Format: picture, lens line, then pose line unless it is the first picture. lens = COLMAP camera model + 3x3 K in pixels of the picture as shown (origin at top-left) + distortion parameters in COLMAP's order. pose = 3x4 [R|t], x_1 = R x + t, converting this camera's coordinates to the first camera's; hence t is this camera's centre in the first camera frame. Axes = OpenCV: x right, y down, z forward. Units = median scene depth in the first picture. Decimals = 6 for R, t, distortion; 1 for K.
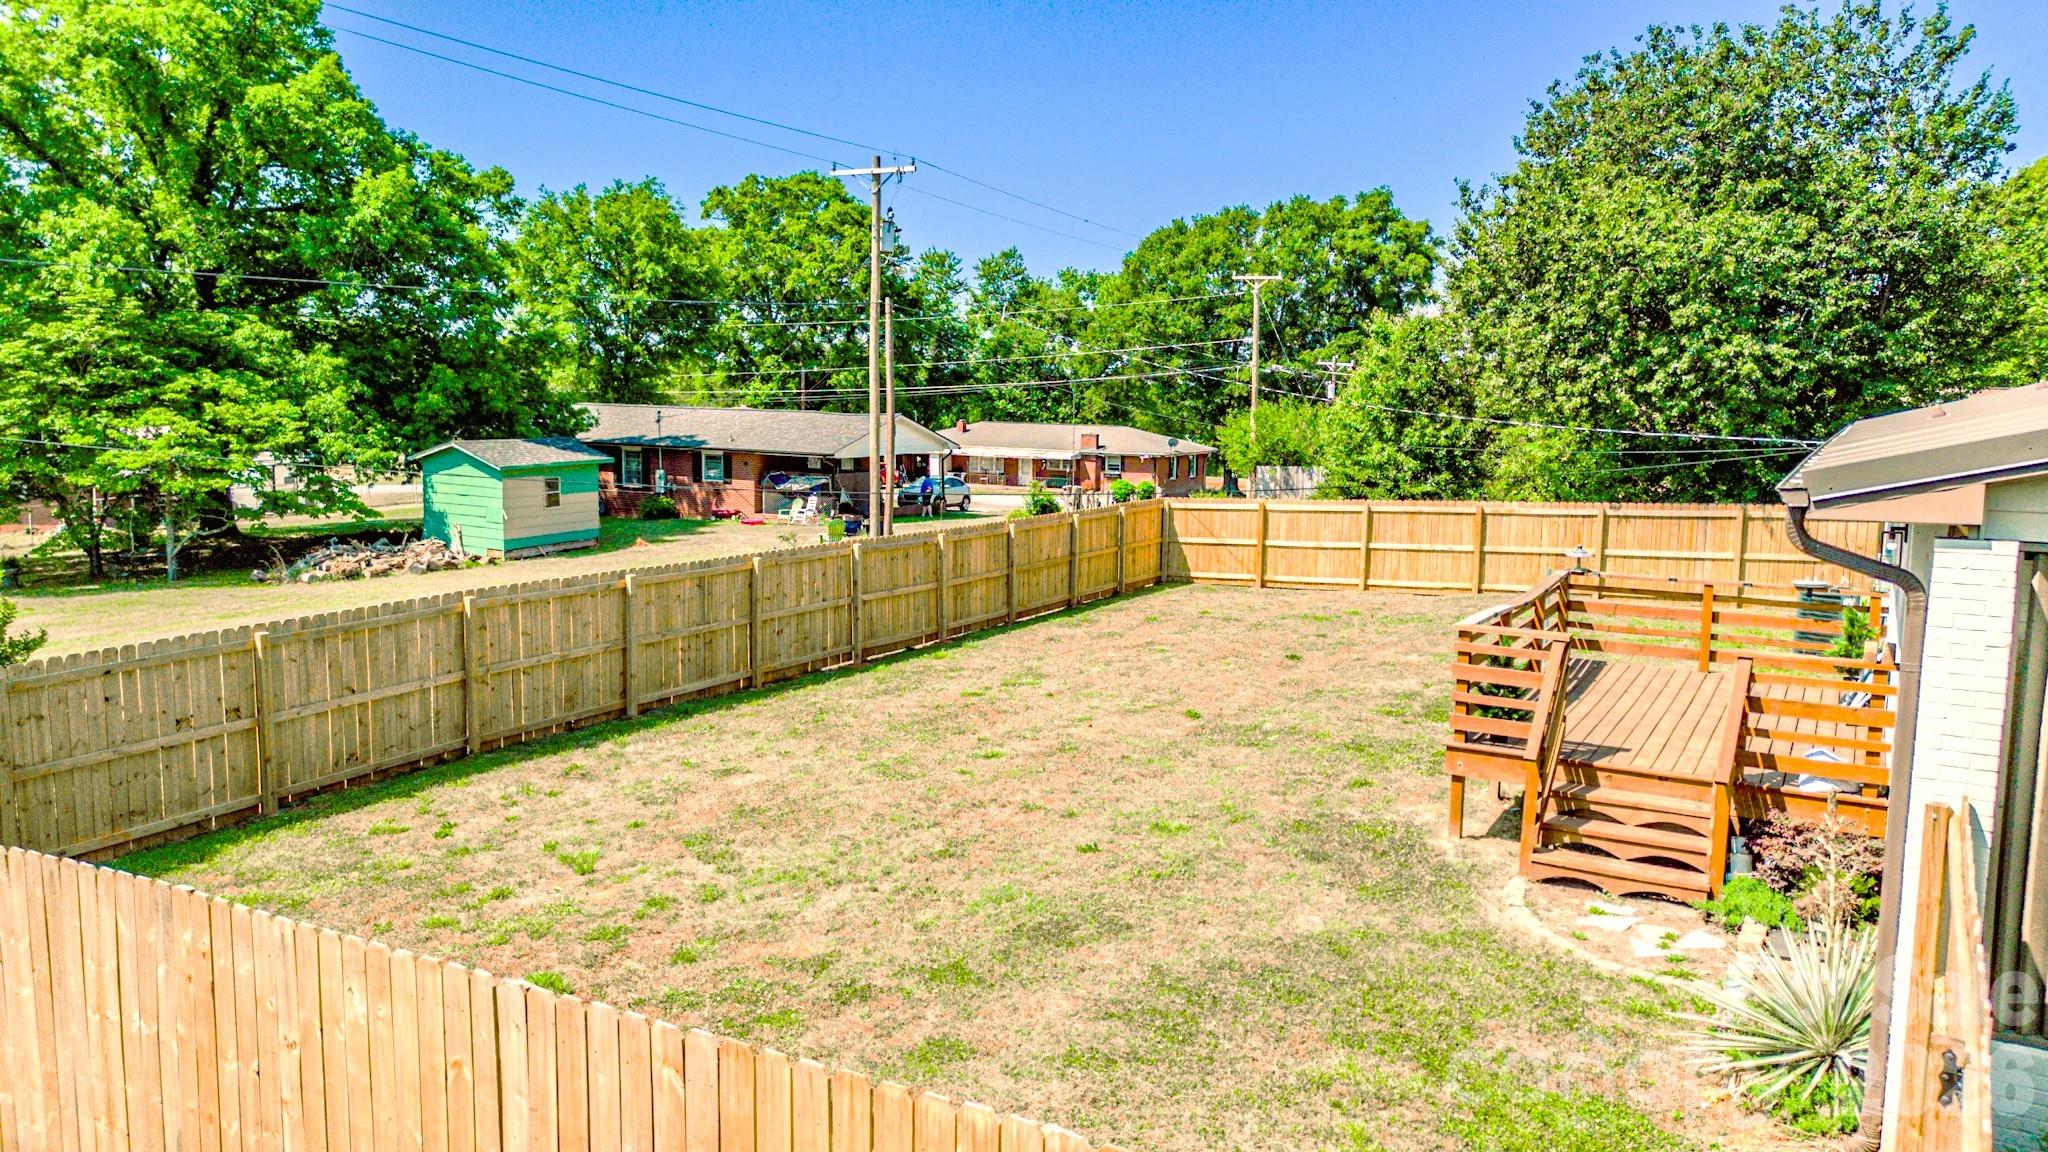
lens RADIAL K [[1452.8, 0, 1019.2], [0, 1452.8, 583.7], [0, 0, 1]] dist [0.059346, -0.059098]
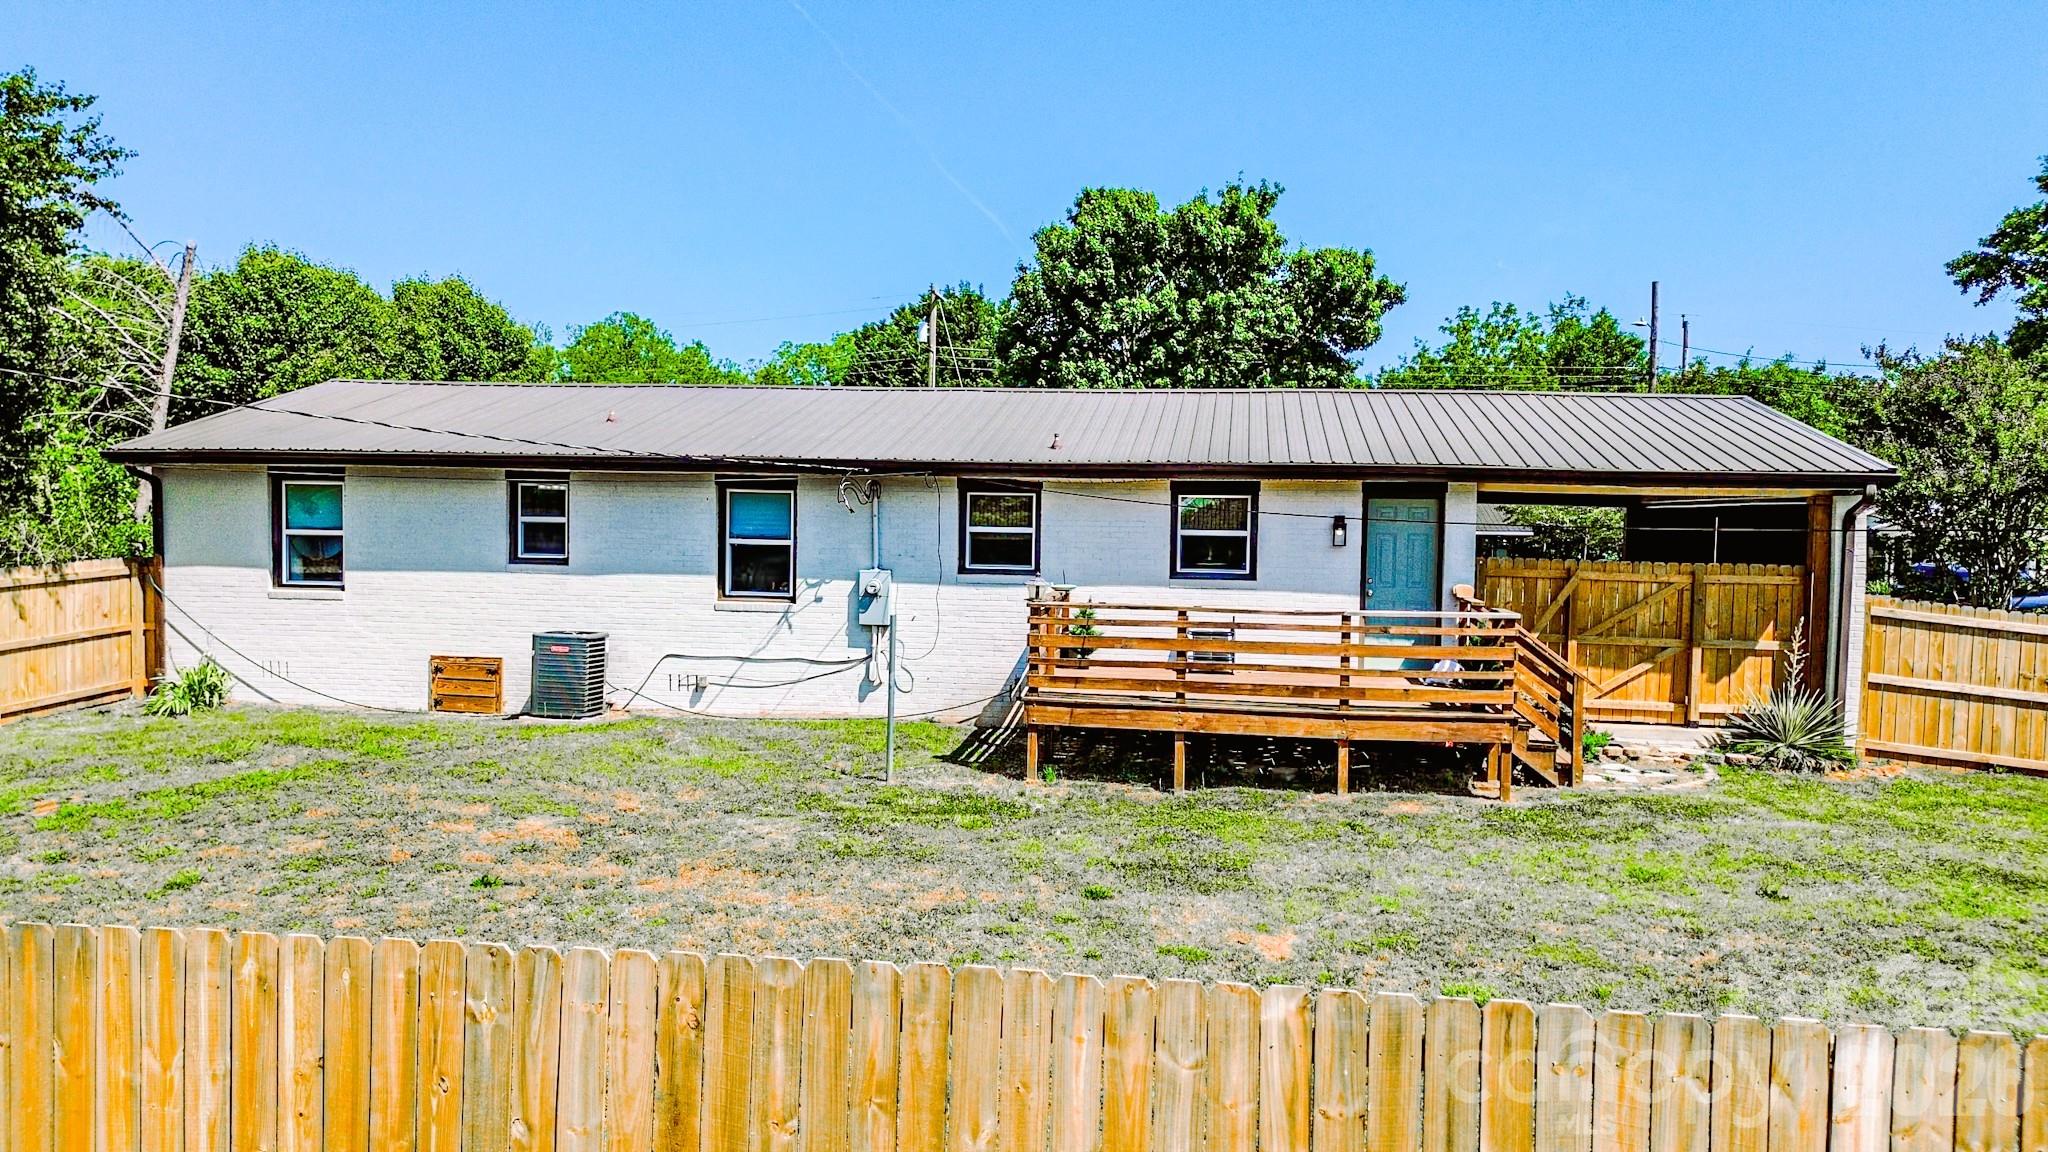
lens RADIAL K [[1452.8, 0, 1025.9], [0, 1452.8, 579.5], [0, 0, 1]] dist [0.059346, -0.059098]
pose [[-0.379098, -0.064776, 0.923087, -0.272878], [0.097301, 0.989226, 0.109378, -0.072440], [-0.920227, 0.131282, -0.368711, 0.771751]]
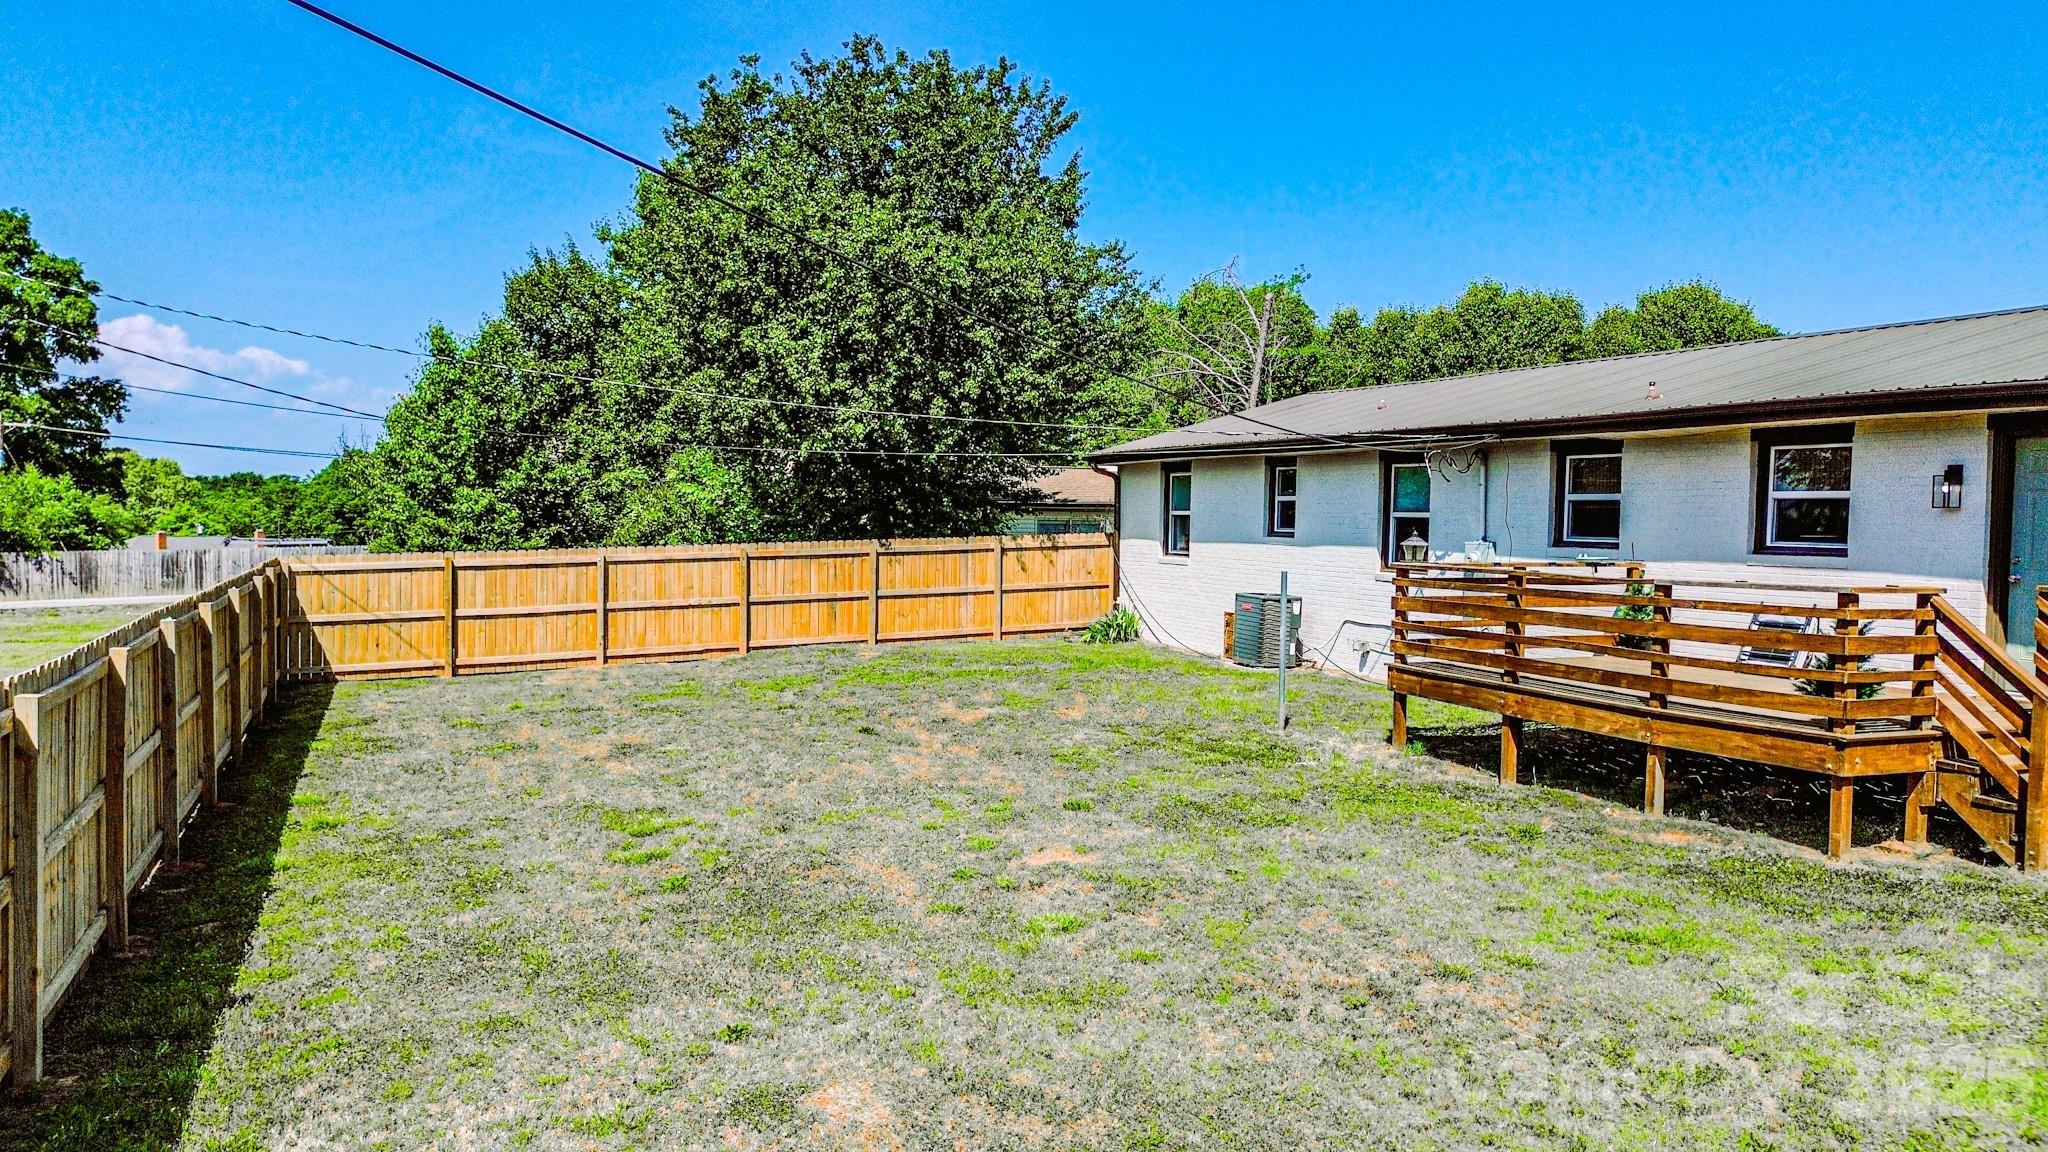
lens RADIAL K [[1452.8, 0, 1020.5], [0, 1452.8, 581.3], [0, 0, 1]] dist [0.059346, -0.059098]
pose [[0.601445, -0.042336, 0.797792, -0.266776], [0.096807, 0.995099, -0.020175, -0.002066], [-0.793027, 0.089366, 0.602595, 0.375533]]
